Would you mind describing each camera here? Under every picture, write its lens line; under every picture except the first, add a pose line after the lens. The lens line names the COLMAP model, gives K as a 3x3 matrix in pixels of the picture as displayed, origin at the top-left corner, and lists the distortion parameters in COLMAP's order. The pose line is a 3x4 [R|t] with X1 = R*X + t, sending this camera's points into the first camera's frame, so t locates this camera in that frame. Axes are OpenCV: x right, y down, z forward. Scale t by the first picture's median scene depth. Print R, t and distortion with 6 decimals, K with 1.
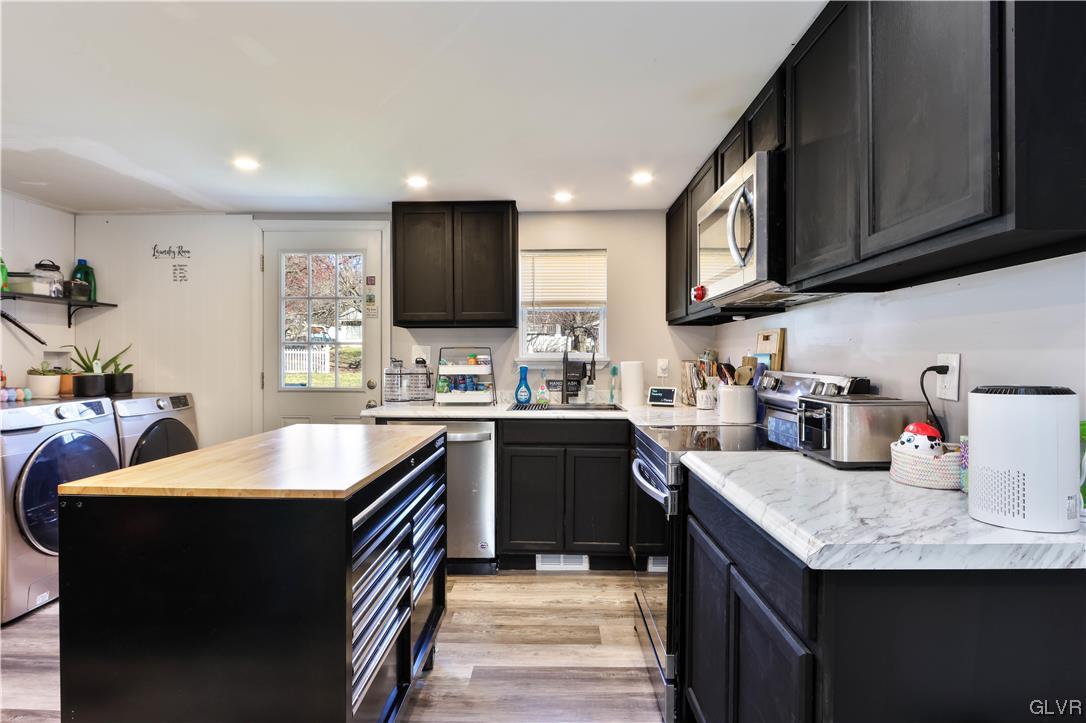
lens RADIAL K [[575.3, 0, 542.5], [0, 575.3, 369.9], [0, 0, 1]] dist [-0.011665, -0.002829]
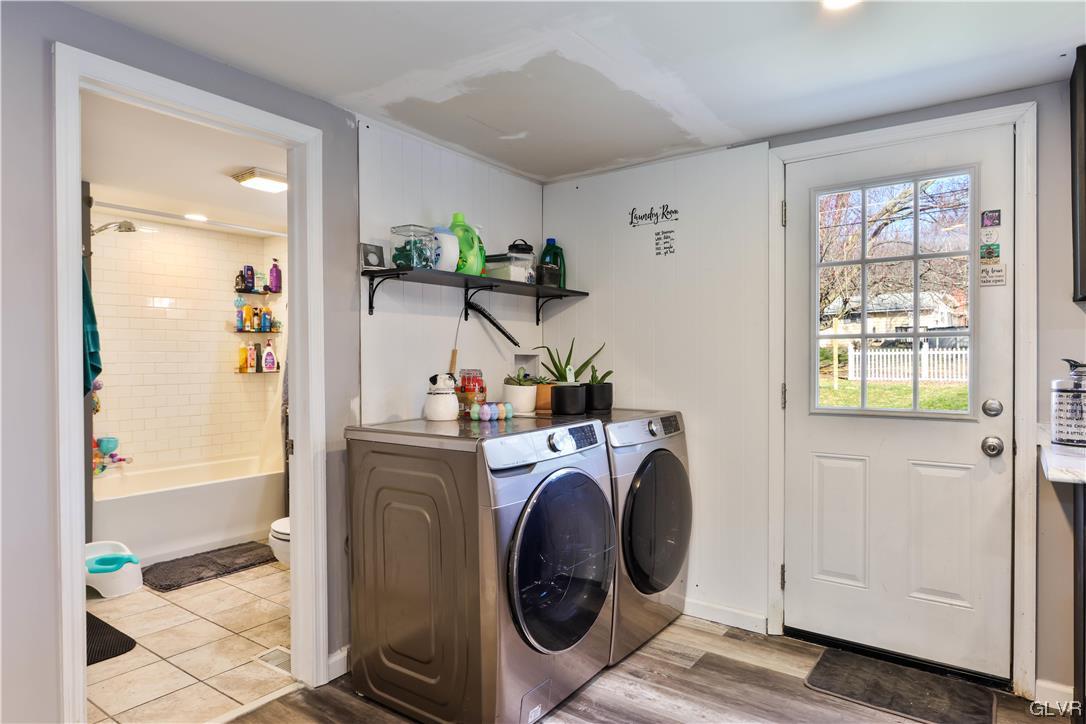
lens RADIAL K [[648.7, 0, 548.9], [0, 648.7, 364.6], [0, 0, 1]] dist [-0.005151, 0.000610]
pose [[0.822793, -0.003134, -0.568332, -0.313236], [-0.003133, 0.999945, -0.010051, -0.008991], [0.568332, 0.010050, 0.822738, 0.270244]]
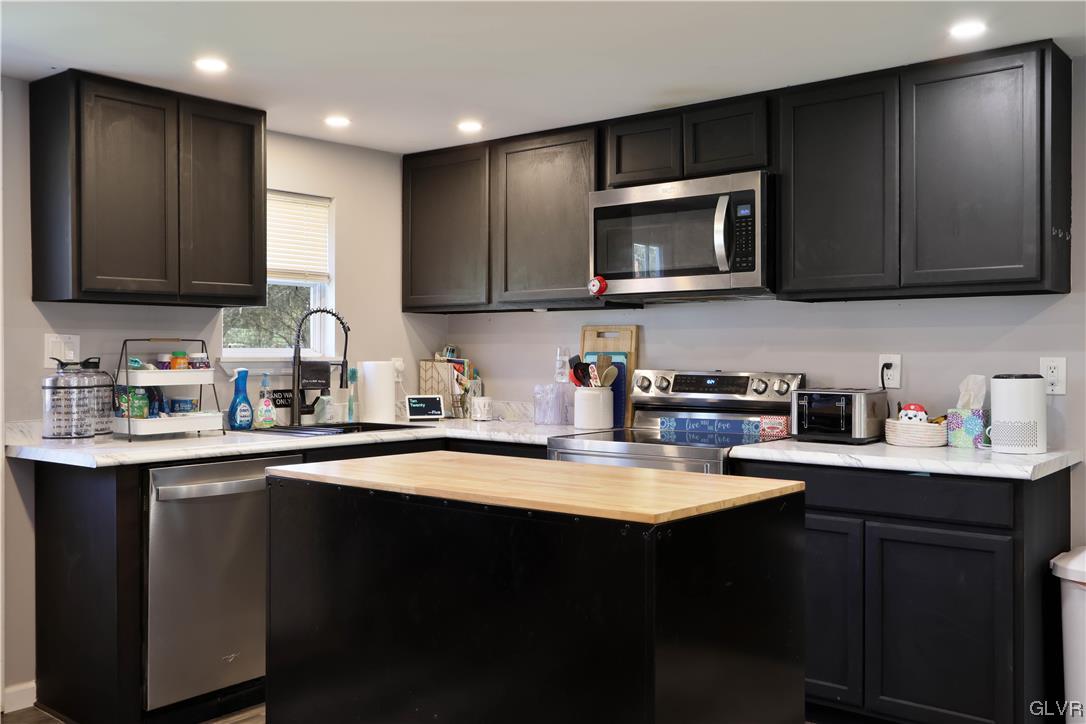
lens RADIAL K [[987.6, 0, 545.5], [0, 987.6, 361.5], [0, 0, 1]] dist [0.012555, 0.000000]
pose [[0.619417, -0.007256, 0.785029, -0.701190], [0.016131, 0.999864, -0.003486, -0.006799], [-0.784896, 0.014822, 0.619450, 0.074015]]
